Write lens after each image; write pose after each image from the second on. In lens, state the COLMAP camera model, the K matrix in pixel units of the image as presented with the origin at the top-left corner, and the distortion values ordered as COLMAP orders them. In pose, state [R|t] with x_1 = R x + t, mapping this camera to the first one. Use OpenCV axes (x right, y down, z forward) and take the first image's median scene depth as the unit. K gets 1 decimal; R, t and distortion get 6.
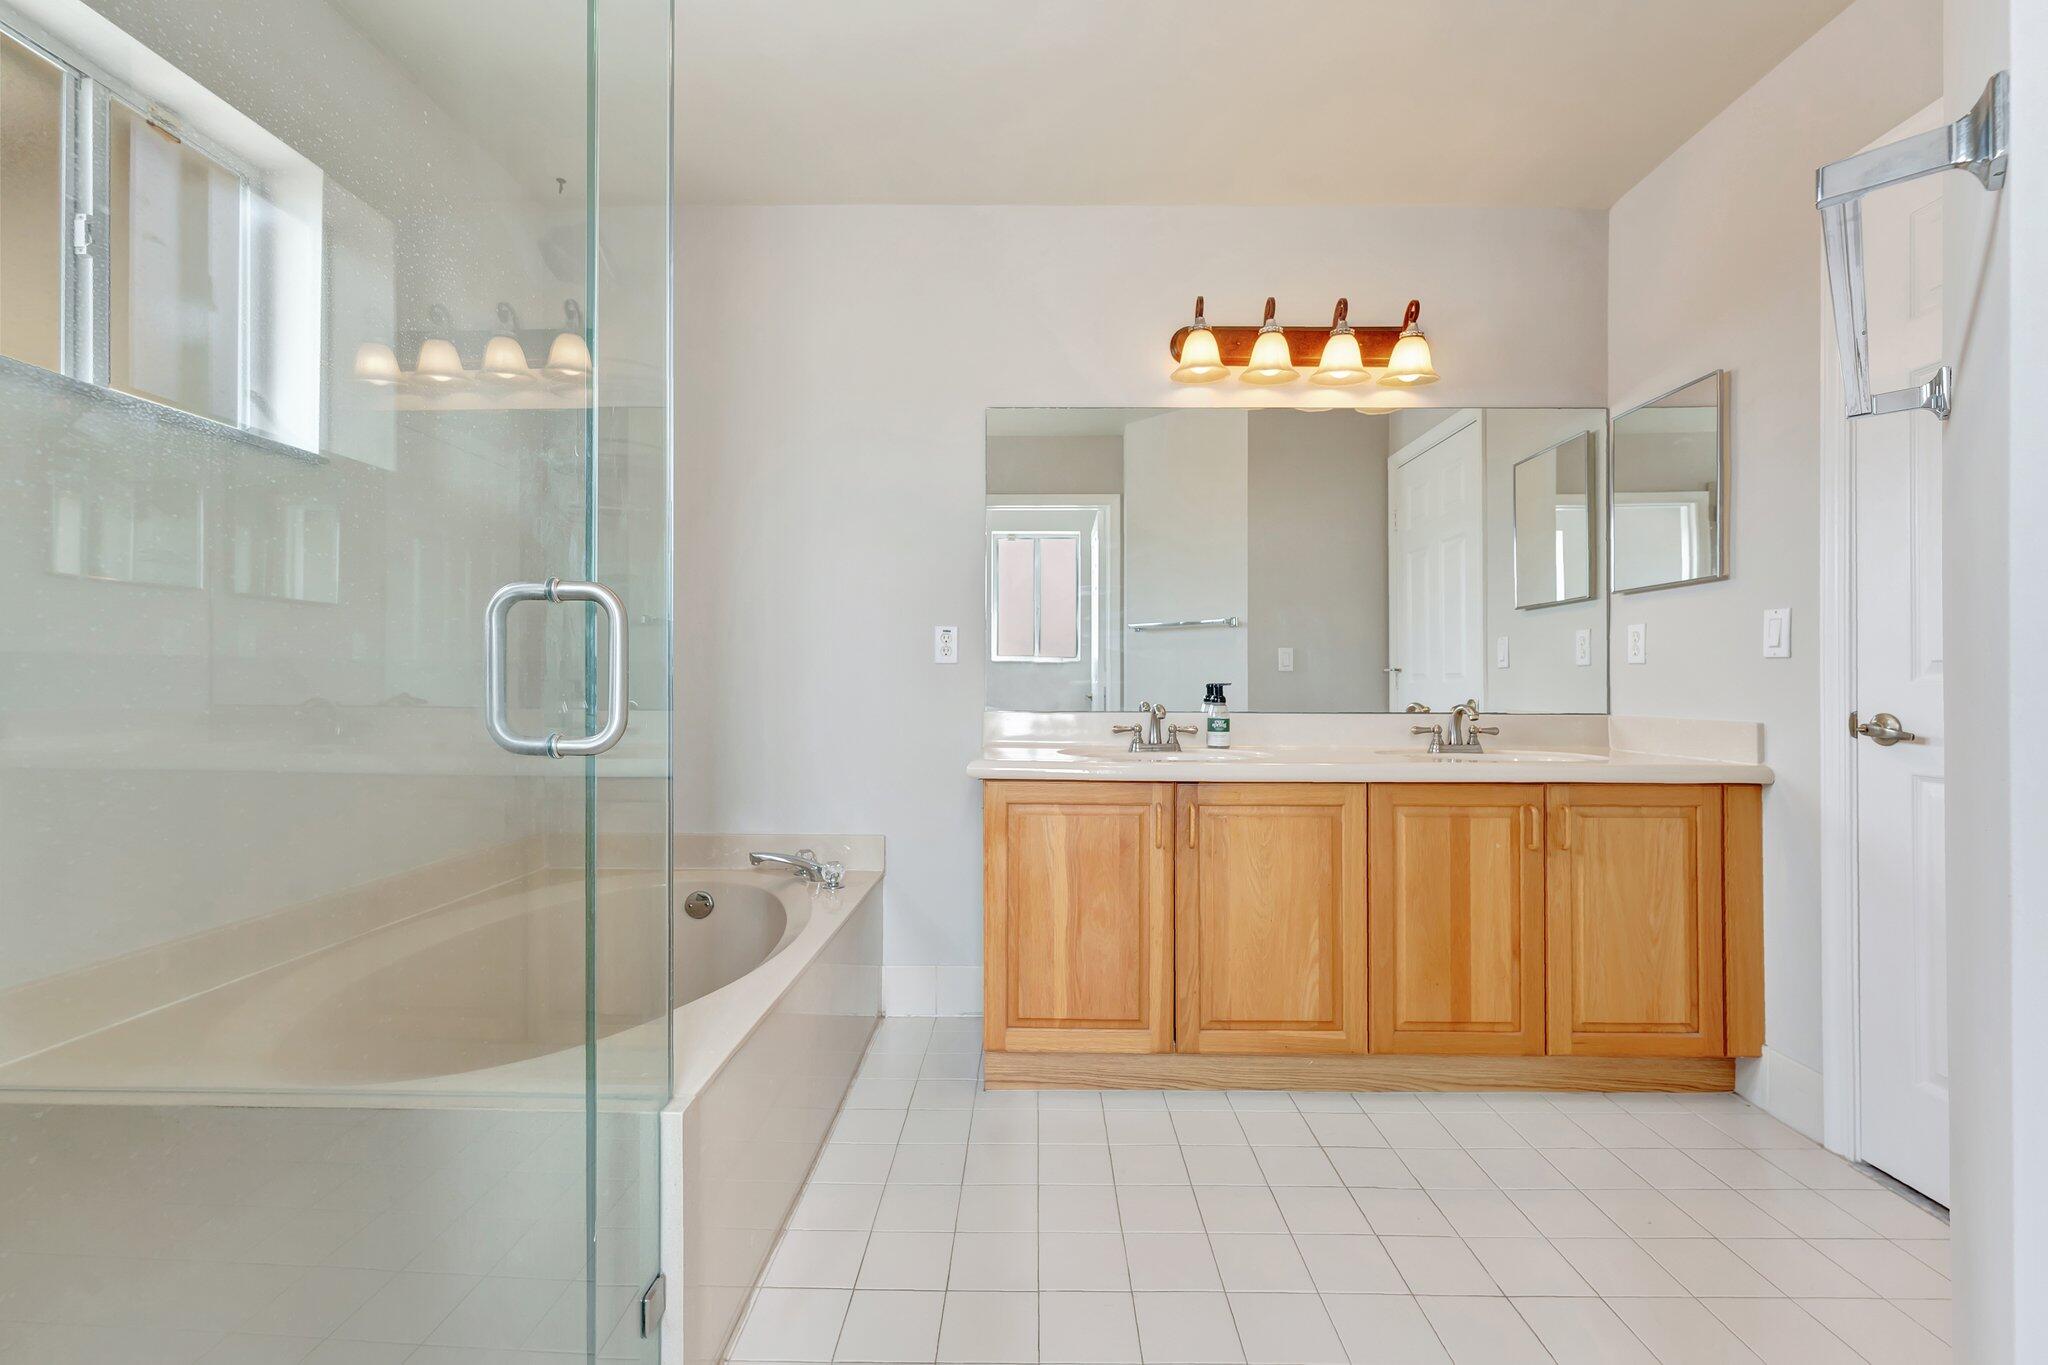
lens RADIAL K [[886.6, 0, 1027.4], [0, 886.6, 678.4], [0, 0, 1]] dist [0.000039, -0.000005]
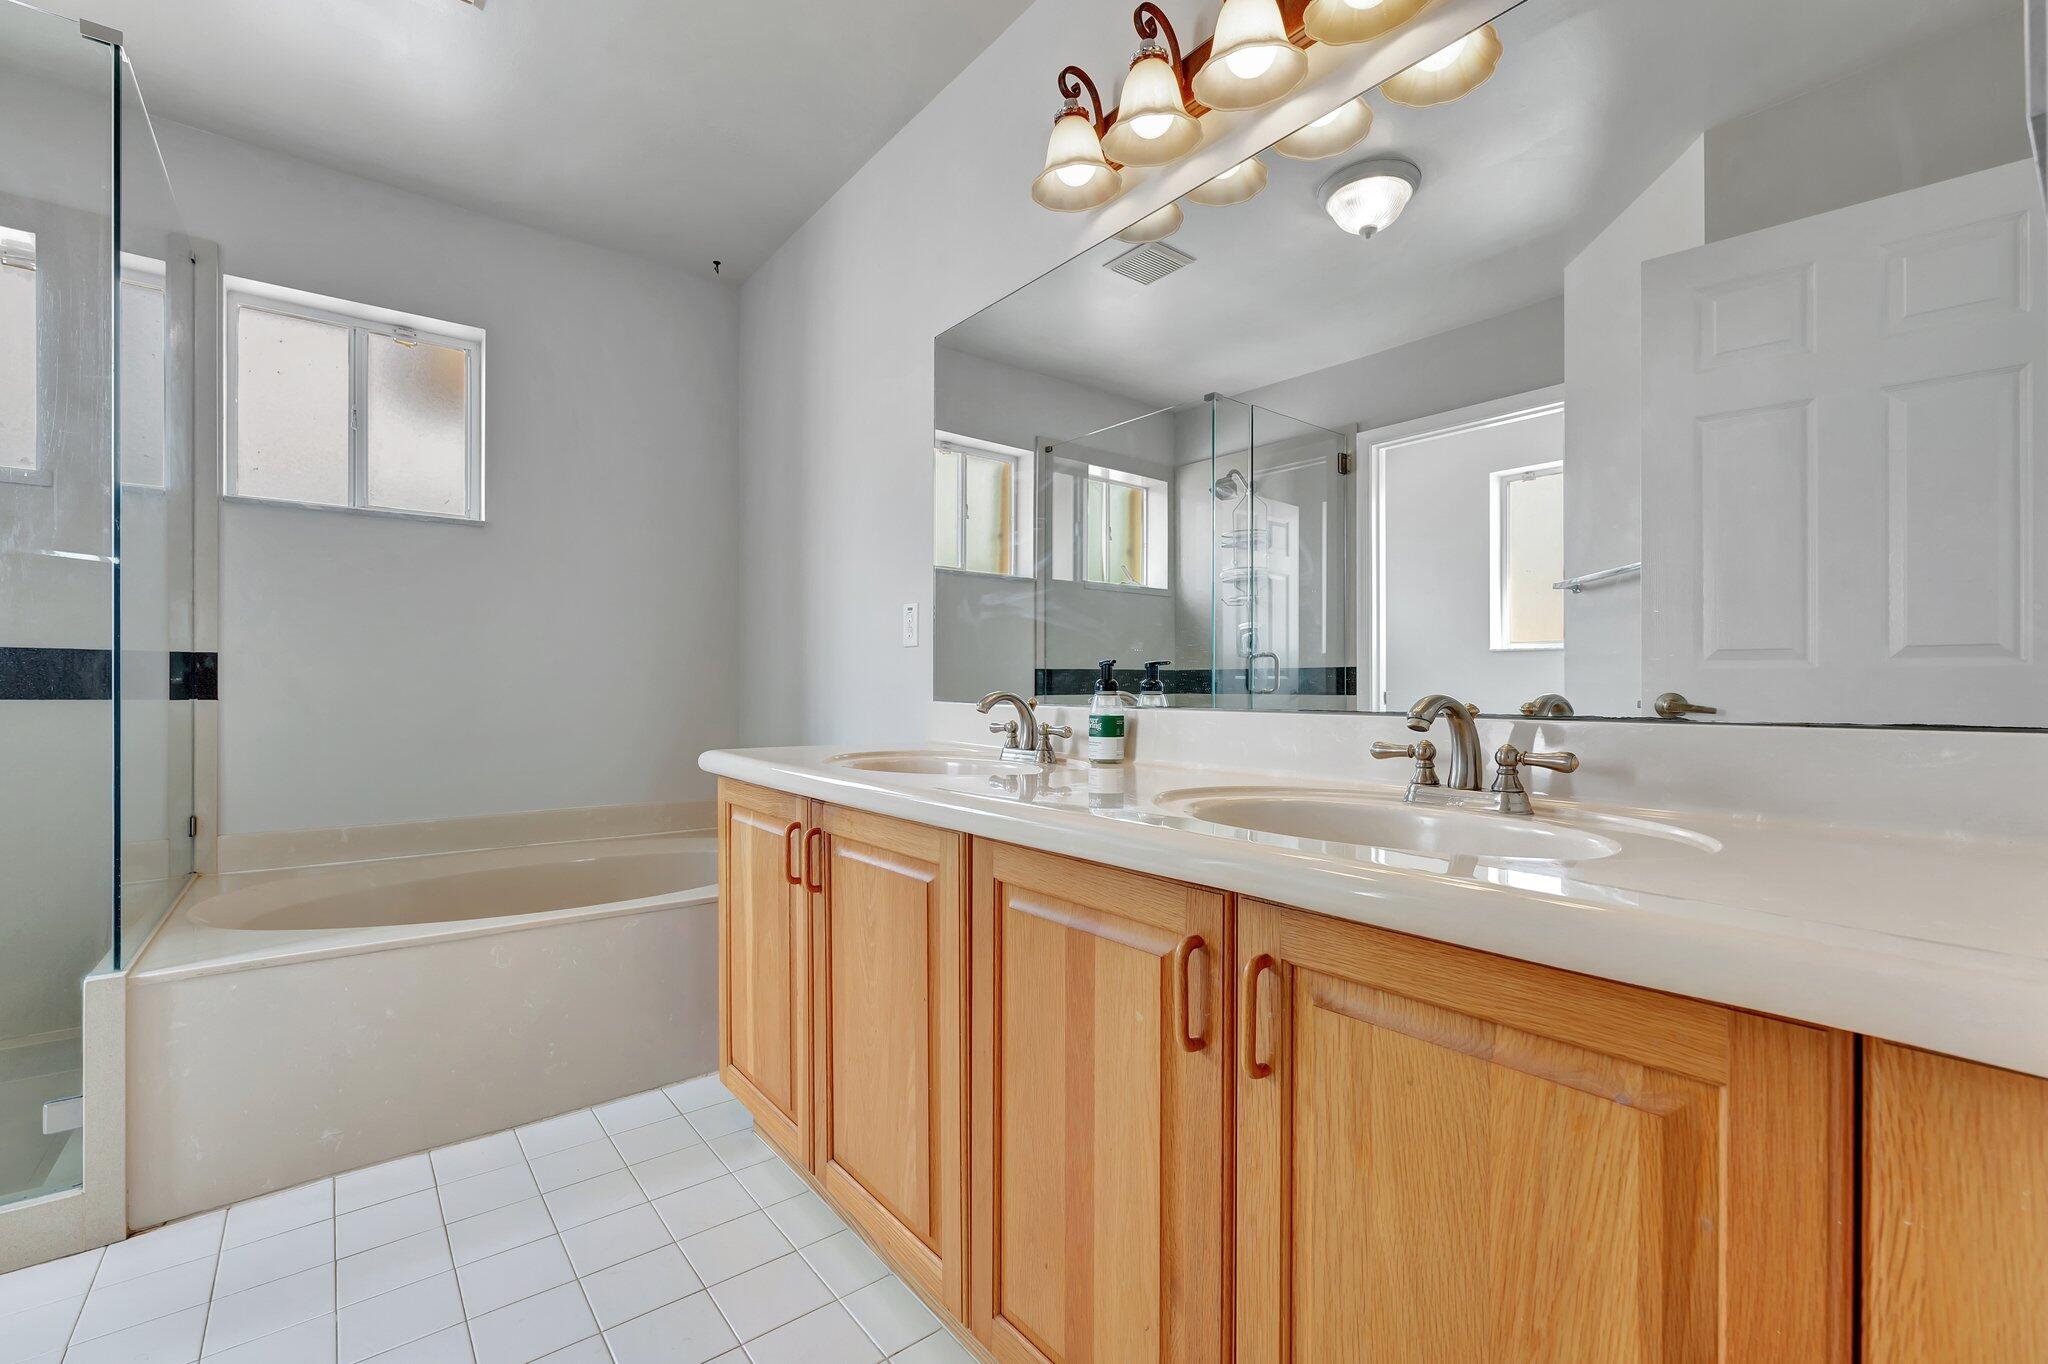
lens RADIAL K [[886.6, 0, 1024.2], [0, 886.6, 686.7], [0, 0, 1]] dist [0.000039, -0.000005]
pose [[0.626769, 0.001667, -0.779204, 0.831360], [-0.000383, 0.999998, 0.001832, 0.027895], [0.779205, -0.000850, 0.626768, 0.686646]]
